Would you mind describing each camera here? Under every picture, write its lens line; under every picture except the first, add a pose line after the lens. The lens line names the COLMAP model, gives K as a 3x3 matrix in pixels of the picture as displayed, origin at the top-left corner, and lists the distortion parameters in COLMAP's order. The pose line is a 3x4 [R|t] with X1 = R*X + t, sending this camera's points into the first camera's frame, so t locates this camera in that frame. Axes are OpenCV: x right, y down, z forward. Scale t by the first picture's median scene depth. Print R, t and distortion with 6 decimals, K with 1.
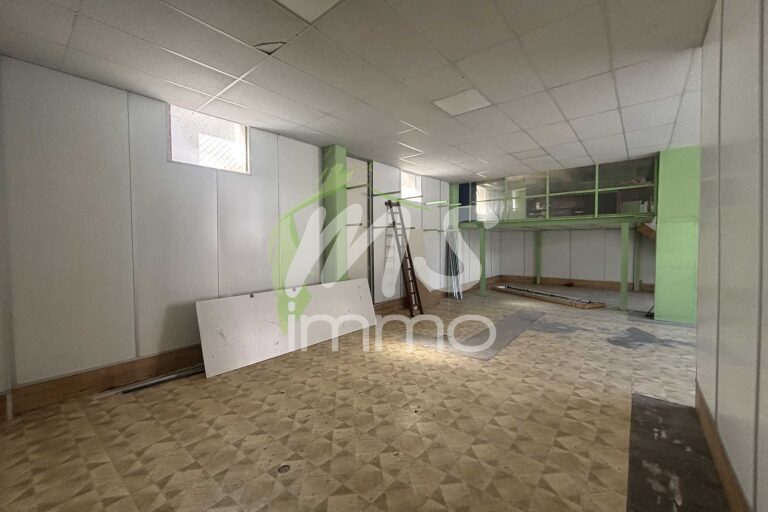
lens RADIAL K [[311.1, 0, 382.1], [0, 311.1, 254.4], [0, 0, 1]] dist [0.002960, 0.000265]
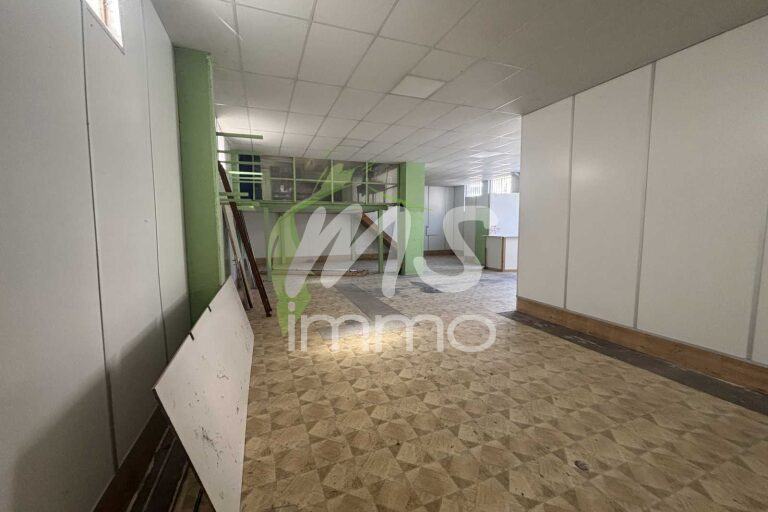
lens RADIAL K [[311.1, 0, 385.4], [0, 311.1, 254.1], [0, 0, 1]] dist [0.002960, 0.000265]
pose [[0.473493, -0.079372, 0.877214, -0.755047], [0.032269, 0.996826, 0.072777, -0.010723], [-0.880207, -0.006152, 0.474551, 0.603060]]
